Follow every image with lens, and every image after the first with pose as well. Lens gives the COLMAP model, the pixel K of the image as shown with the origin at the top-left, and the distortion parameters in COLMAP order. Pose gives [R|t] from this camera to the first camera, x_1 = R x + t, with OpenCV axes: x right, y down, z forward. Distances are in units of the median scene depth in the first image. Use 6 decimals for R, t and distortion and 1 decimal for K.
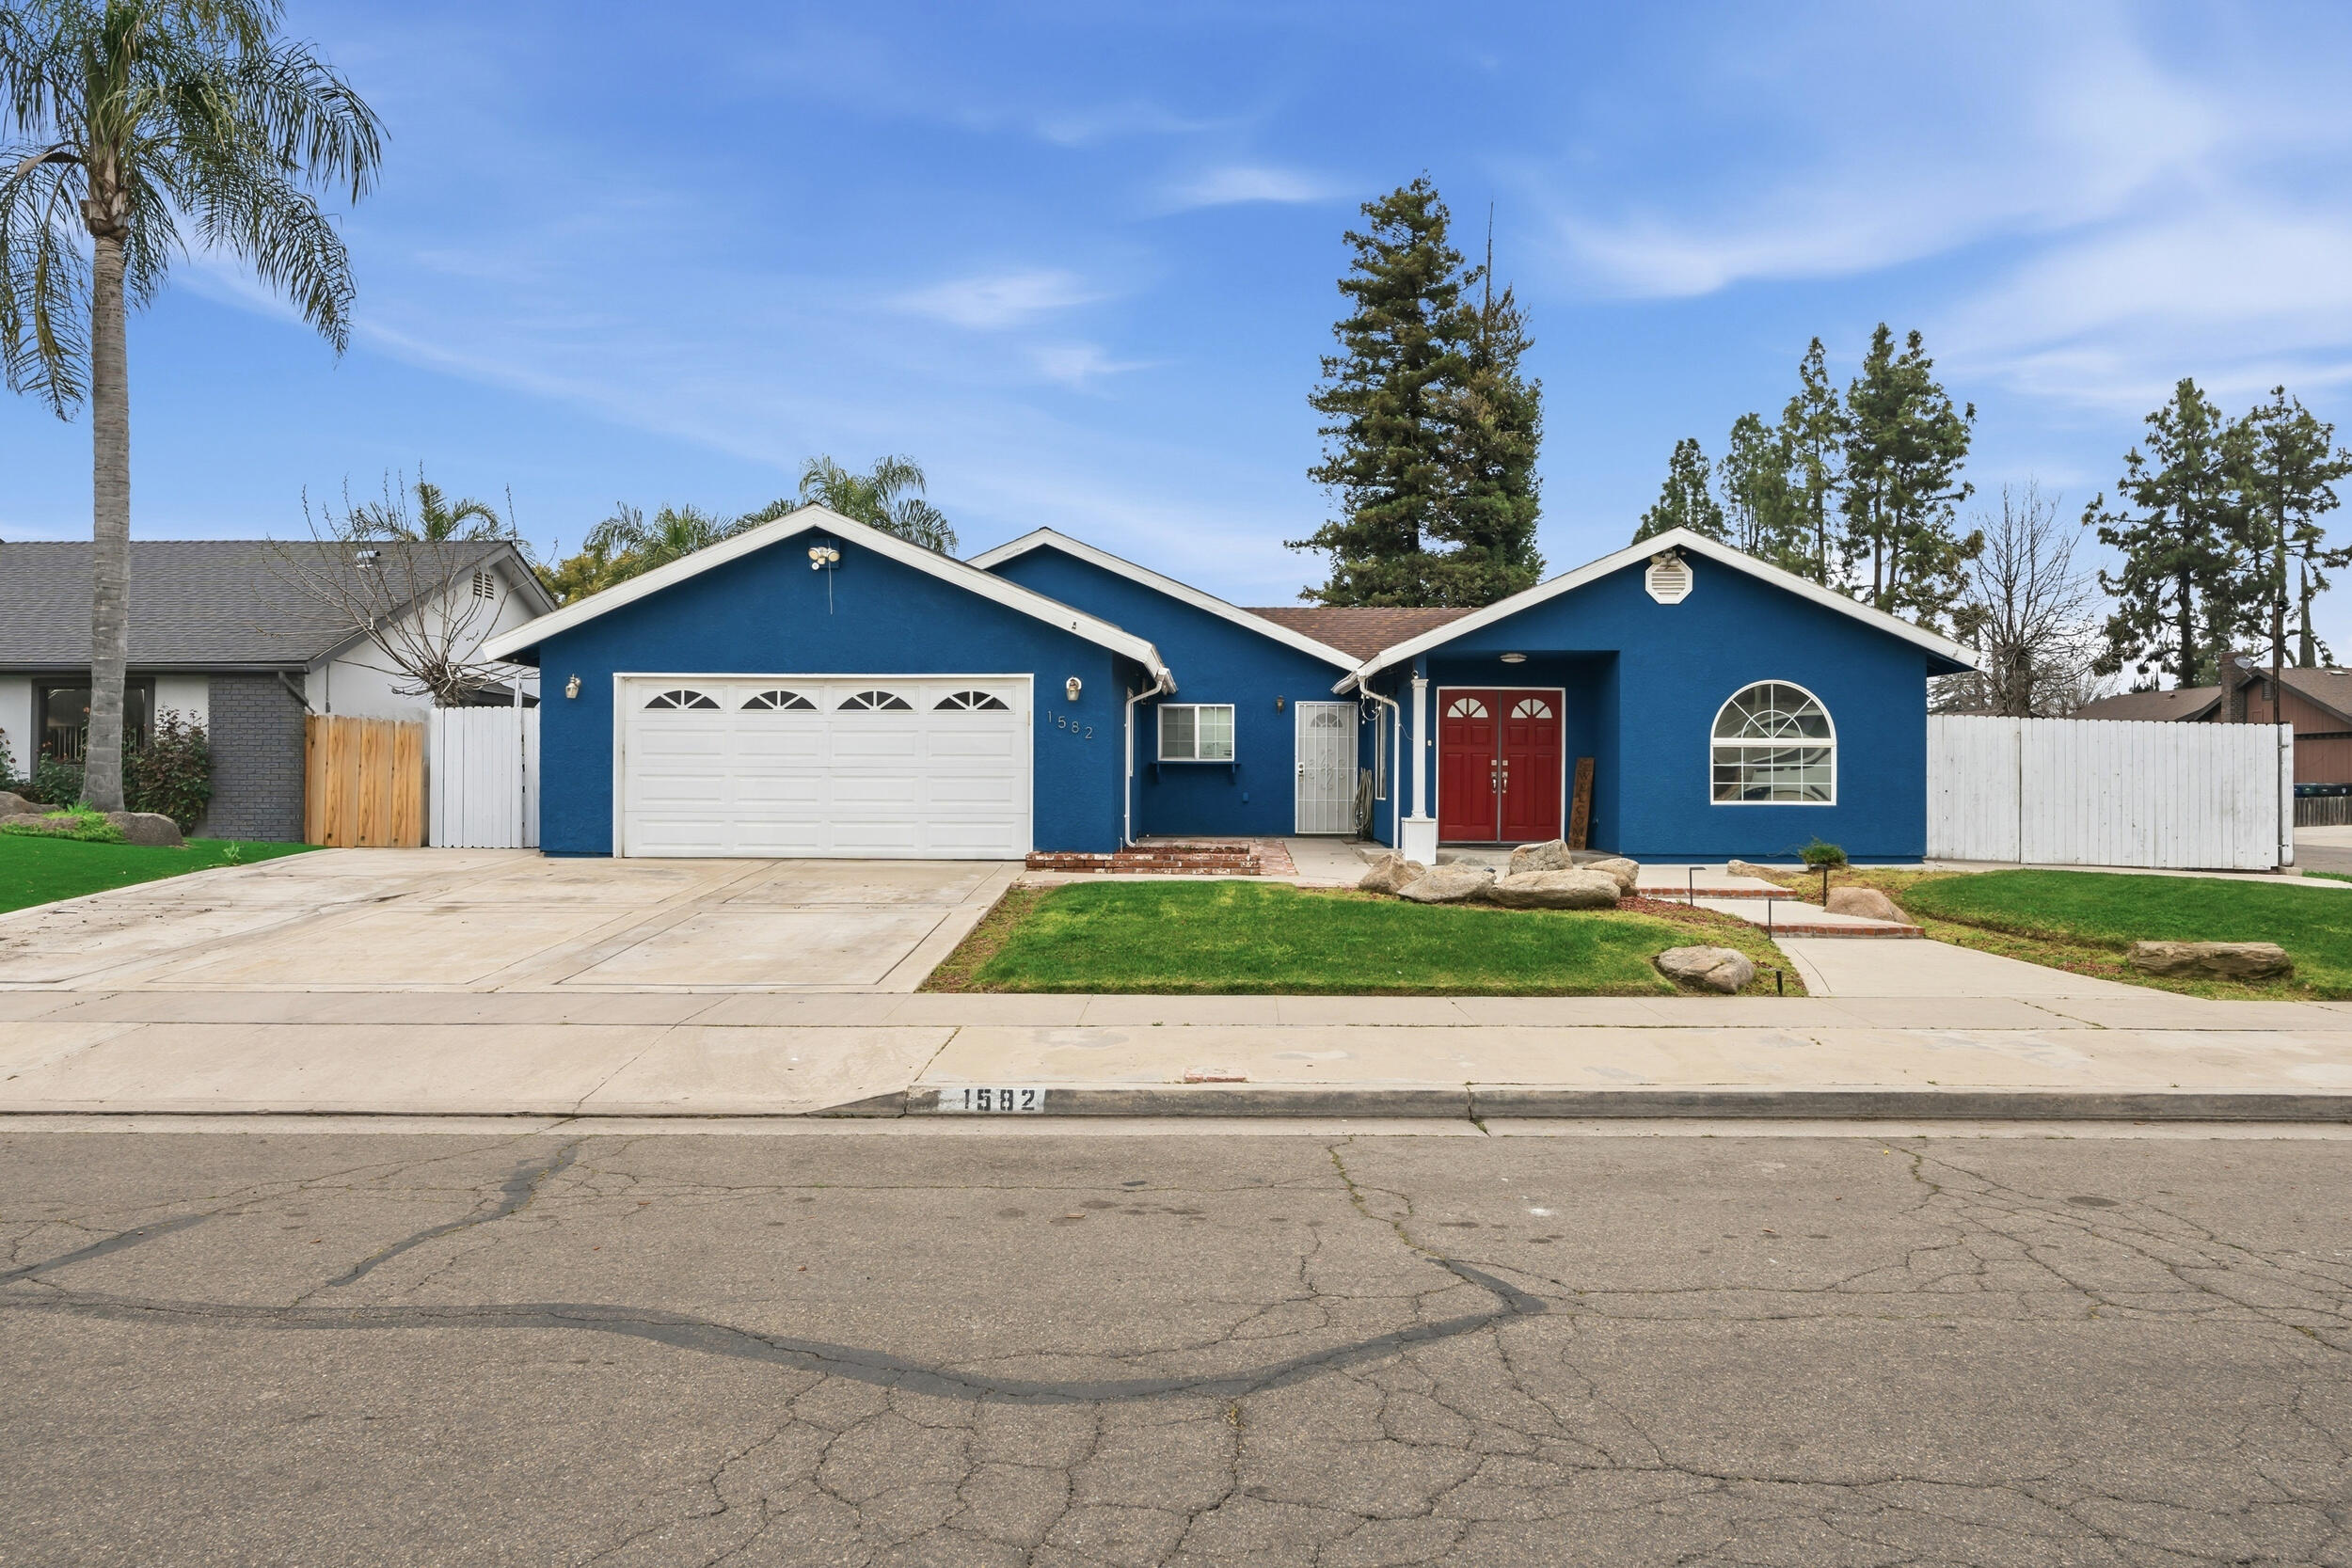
lens RADIAL K [[1605.8, 0, 1176.0], [0, 1605.8, 784.0], [0, 0, 1]] dist [-0.021469, 0.001511]
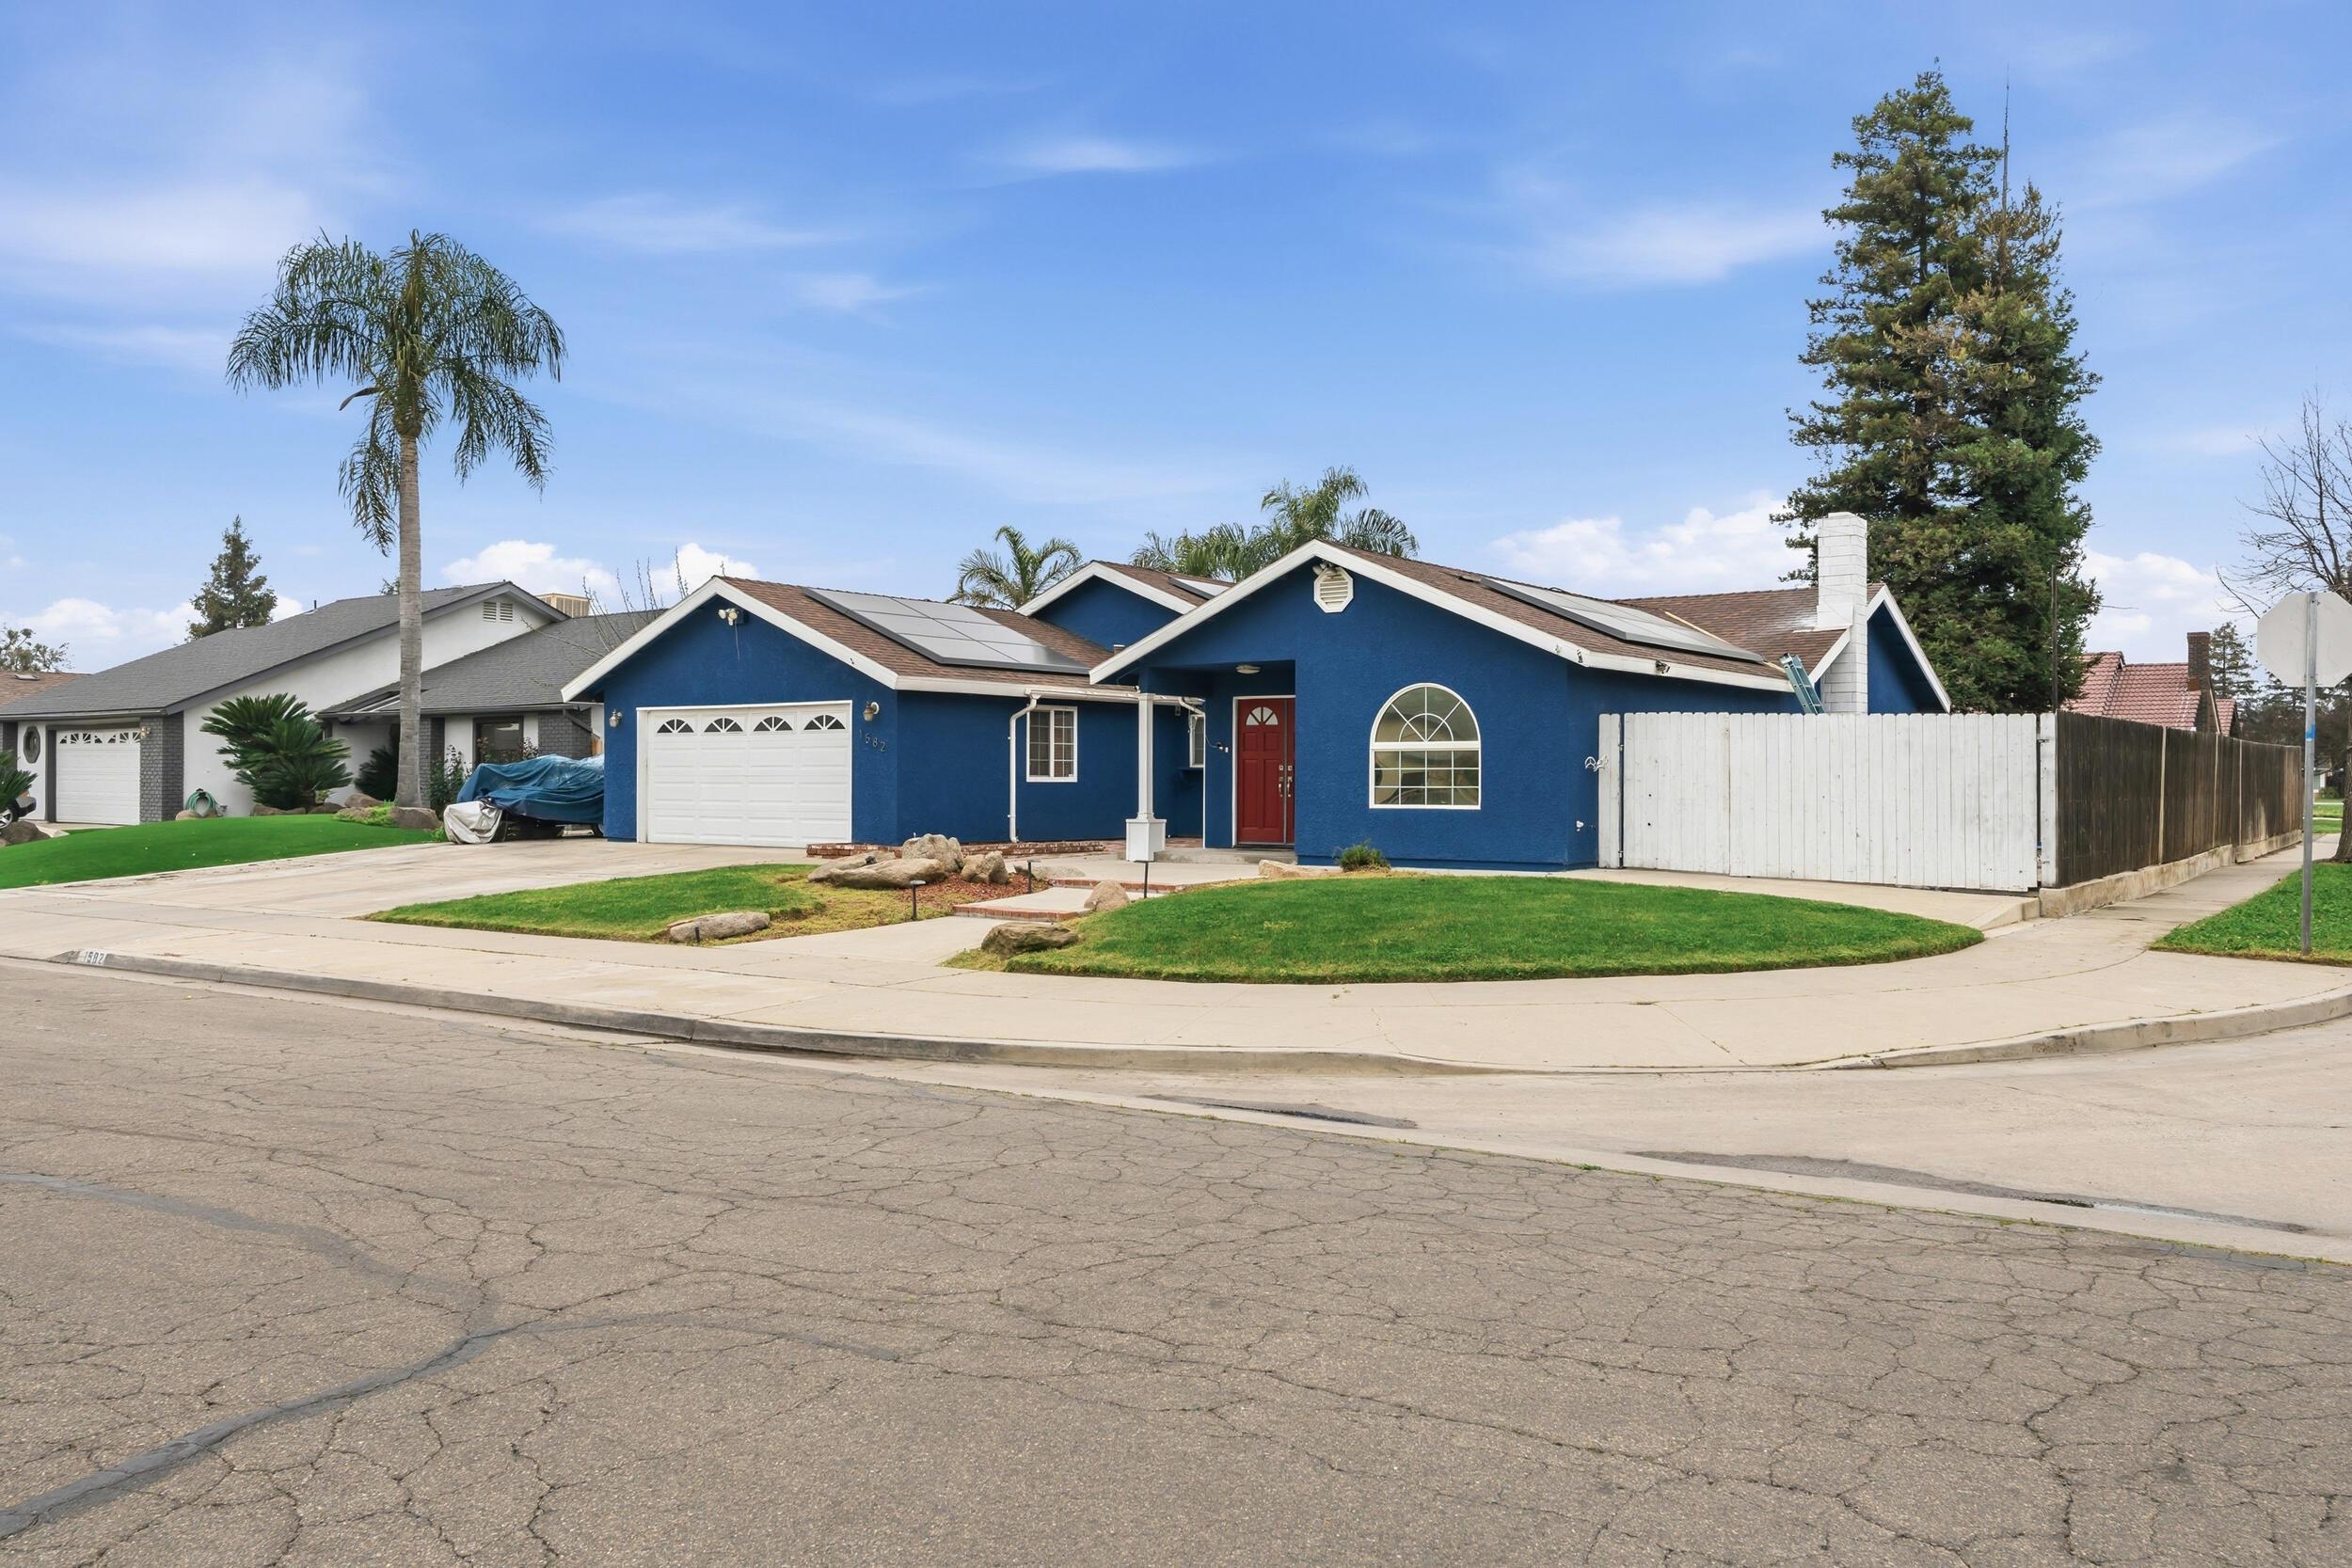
lens RADIAL K [[1779.3, 0, 1176.0], [0, 1779.3, 784.0], [0, 0, 1]] dist [-0.011338, -0.000501]
pose [[0.828922, -0.002379, -0.559359, 0.840690], [0.001407, 0.999997, -0.002169, -0.000109], [0.559362, 0.001011, 0.828923, -0.004239]]
